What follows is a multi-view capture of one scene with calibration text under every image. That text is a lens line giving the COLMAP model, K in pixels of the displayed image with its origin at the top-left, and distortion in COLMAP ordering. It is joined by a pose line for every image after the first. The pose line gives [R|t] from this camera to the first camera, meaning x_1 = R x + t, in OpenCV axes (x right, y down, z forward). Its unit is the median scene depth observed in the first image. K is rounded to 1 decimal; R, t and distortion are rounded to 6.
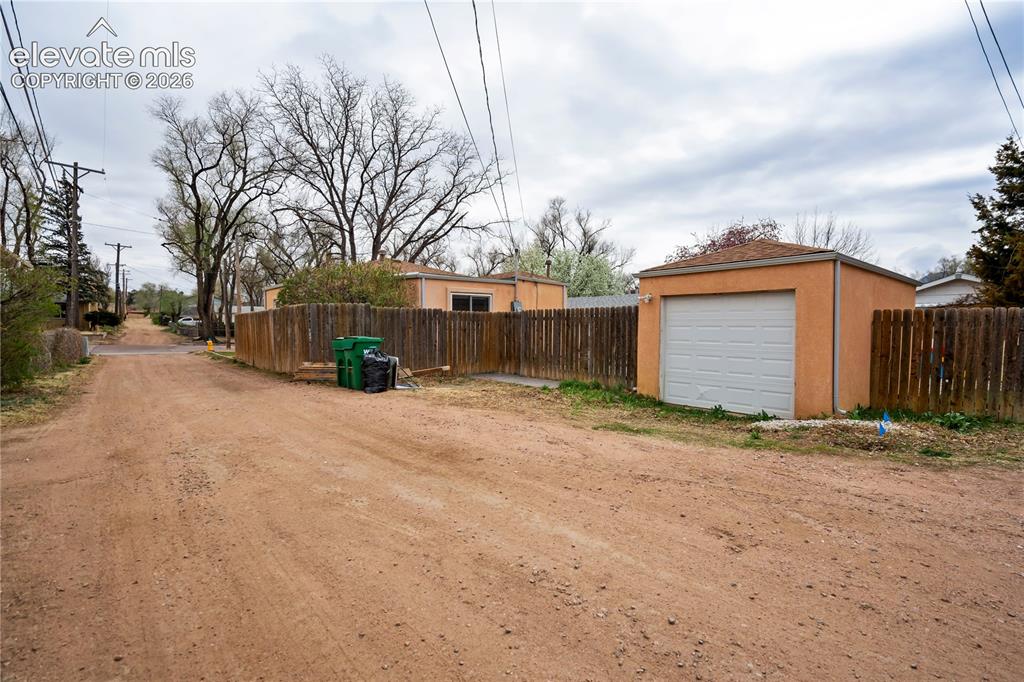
lens RADIAL K [[474.8, 0, 512.0], [0, 474.8, 341.0], [0, 0, 1]] dist [-0.034991, 0.000096]
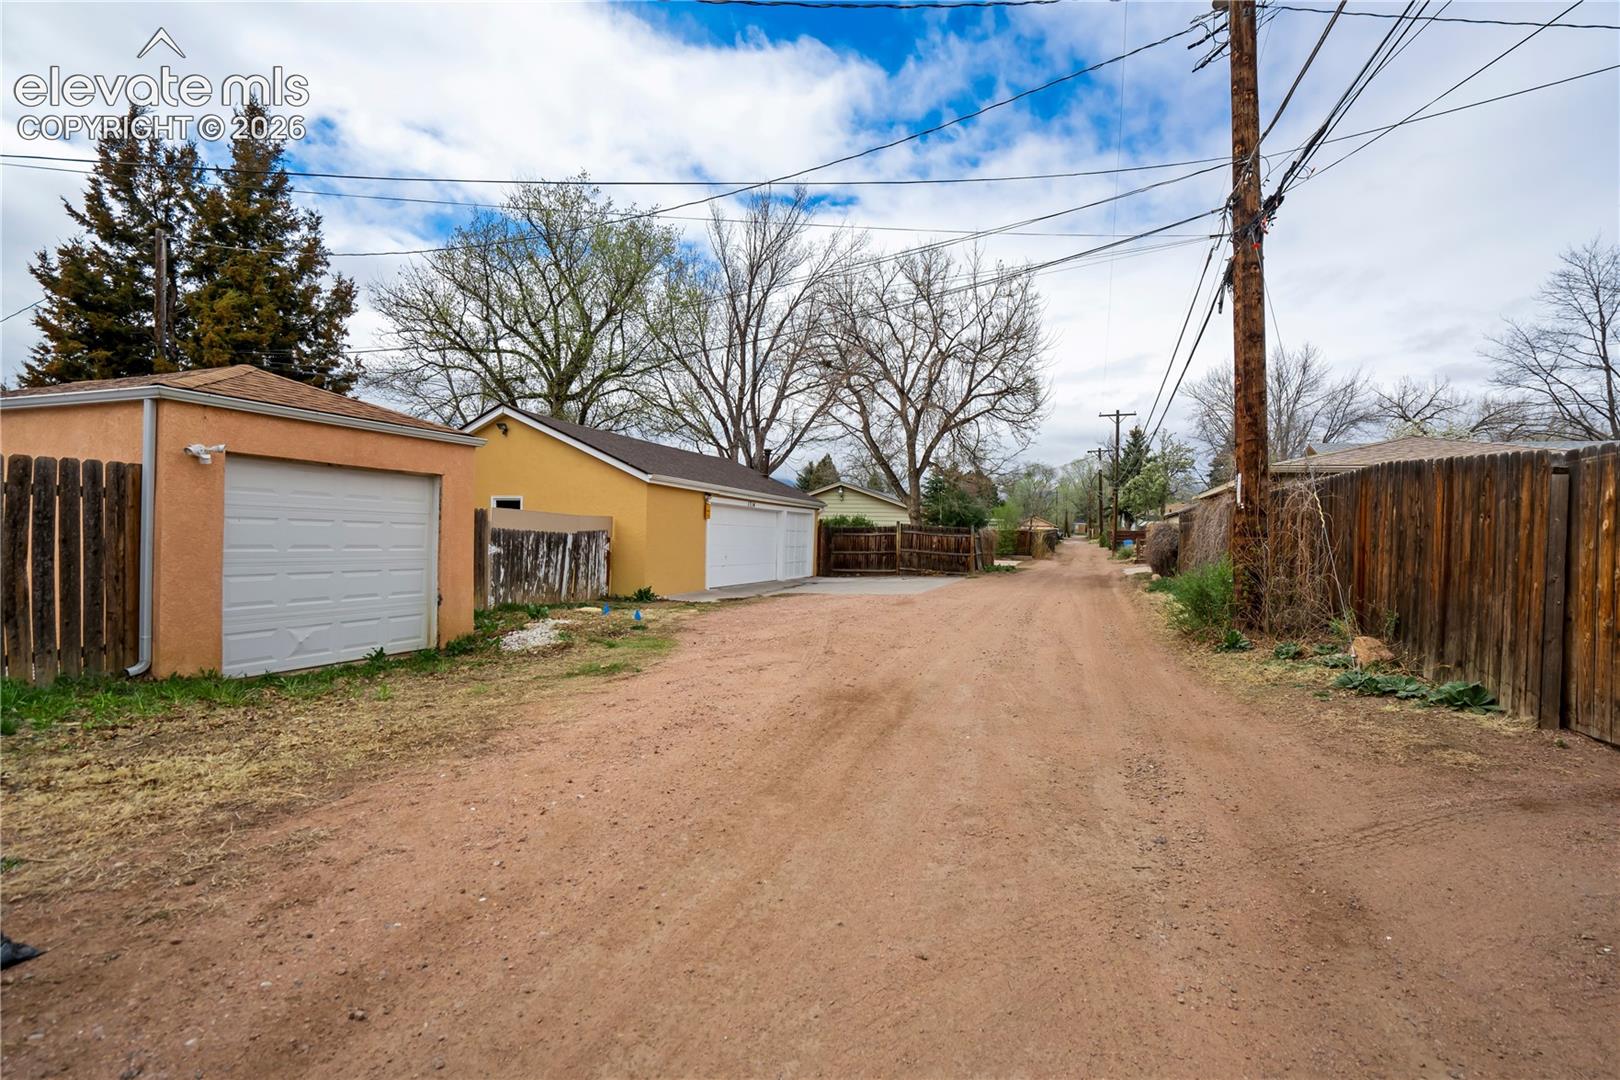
lens RADIAL K [[751.1, 0, 810.0], [0, 751.1, 540.0], [0, 0, 1]] dist [-0.034991, 0.000096]
pose [[-0.519971, -0.015754, 0.854039, -1.027605], [-0.000704, 0.999837, 0.018015, -0.037924], [-0.854184, 0.008766, -0.519897, 1.509770]]
